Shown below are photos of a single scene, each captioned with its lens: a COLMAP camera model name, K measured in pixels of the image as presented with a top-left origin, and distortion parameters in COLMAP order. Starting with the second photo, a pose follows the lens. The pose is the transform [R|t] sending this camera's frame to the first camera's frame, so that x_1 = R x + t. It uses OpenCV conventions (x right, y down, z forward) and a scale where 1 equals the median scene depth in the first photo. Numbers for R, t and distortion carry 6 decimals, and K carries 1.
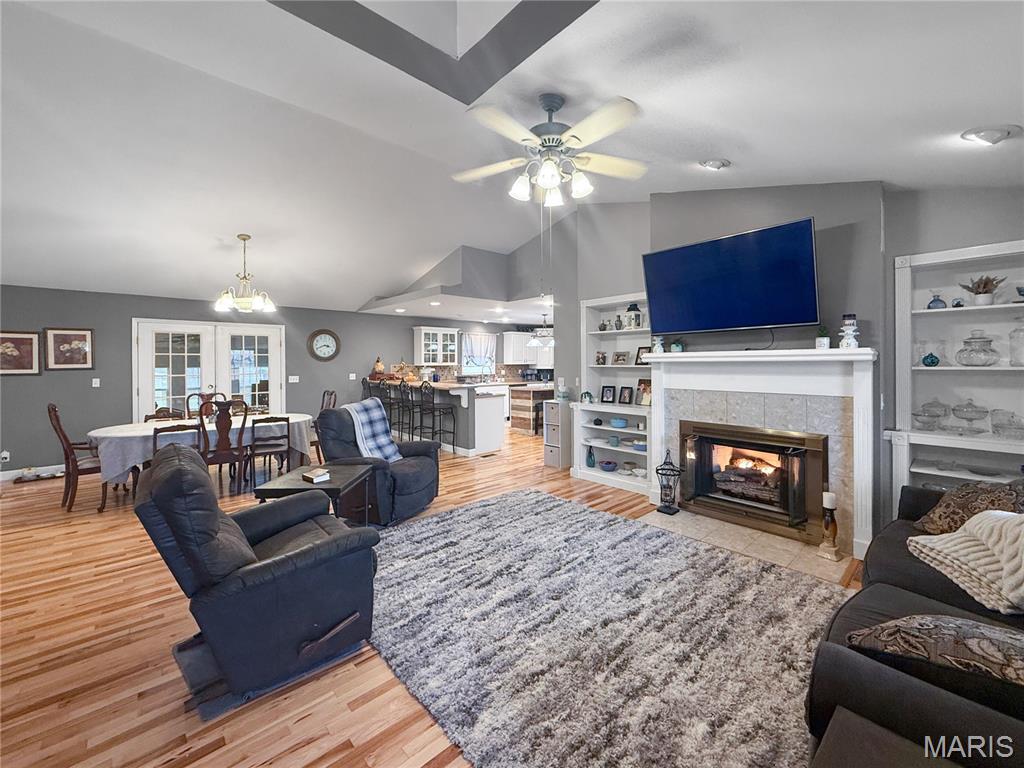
lens RADIAL K [[407.2, 0, 509.9], [0, 407.2, 364.9], [0, 0, 1]] dist [-0.000107, -0.000003]
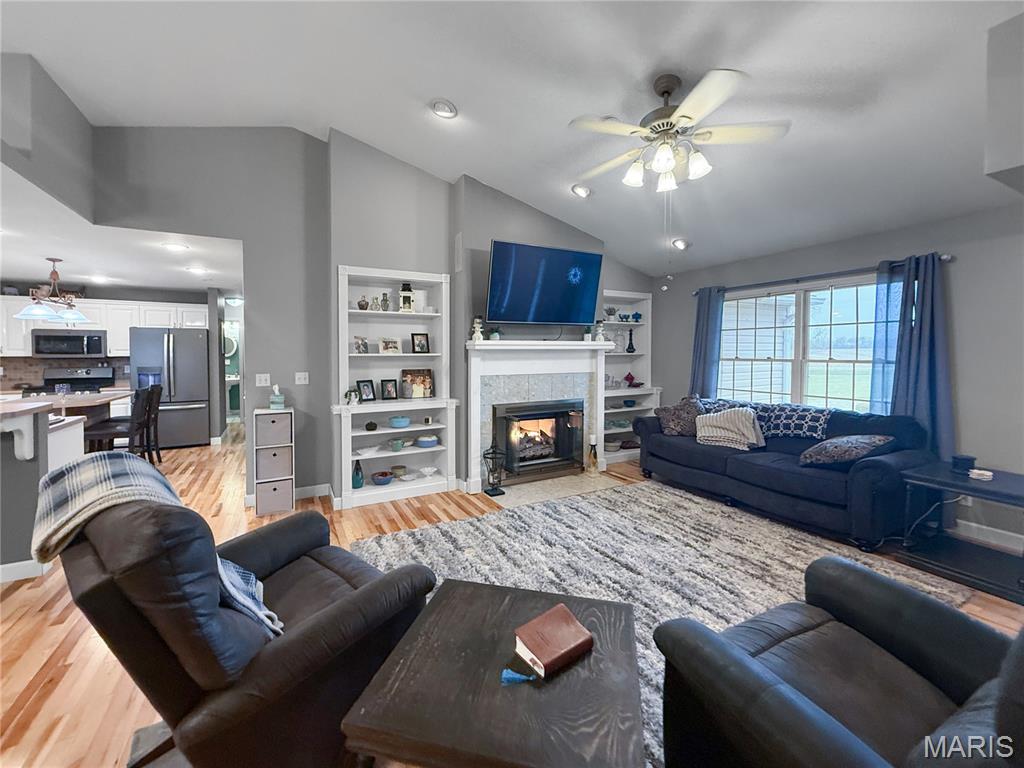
lens RADIAL K [[420.9, 0, 496.5], [0, 420.9, 361.0], [0, 0, 1]] dist [0.002481, 0.000408]
pose [[0.252068, -0.011364, 0.967643, -0.544772], [0.009826, 0.999910, 0.009183, 0.010313], [-0.967660, 0.007193, 0.252157, 0.608865]]
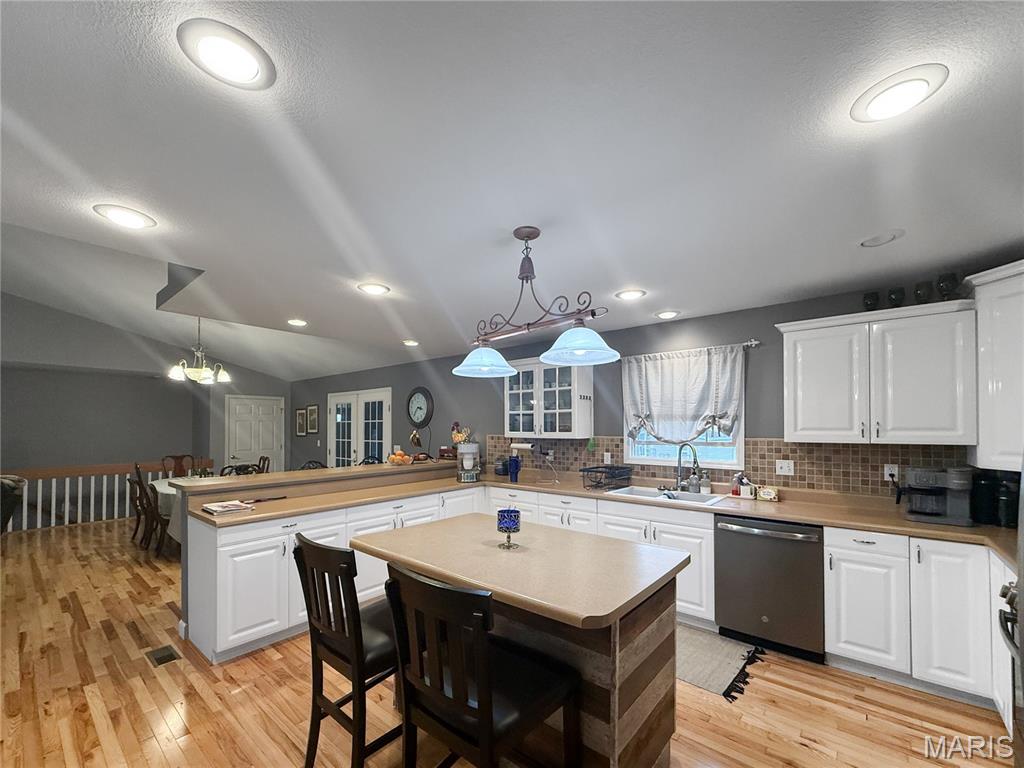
lens RADIAL K [[414.7, 0, 512.5], [0, 414.7, 425.4], [0, 0, 1]] dist [-0.002135, -0.000168]
pose [[0.126513, 0.001032, -0.991964, 0.588526], [-0.005852, 0.999983, 0.000294, -0.026191], [0.991948, 0.005768, 0.126517, 1.782458]]
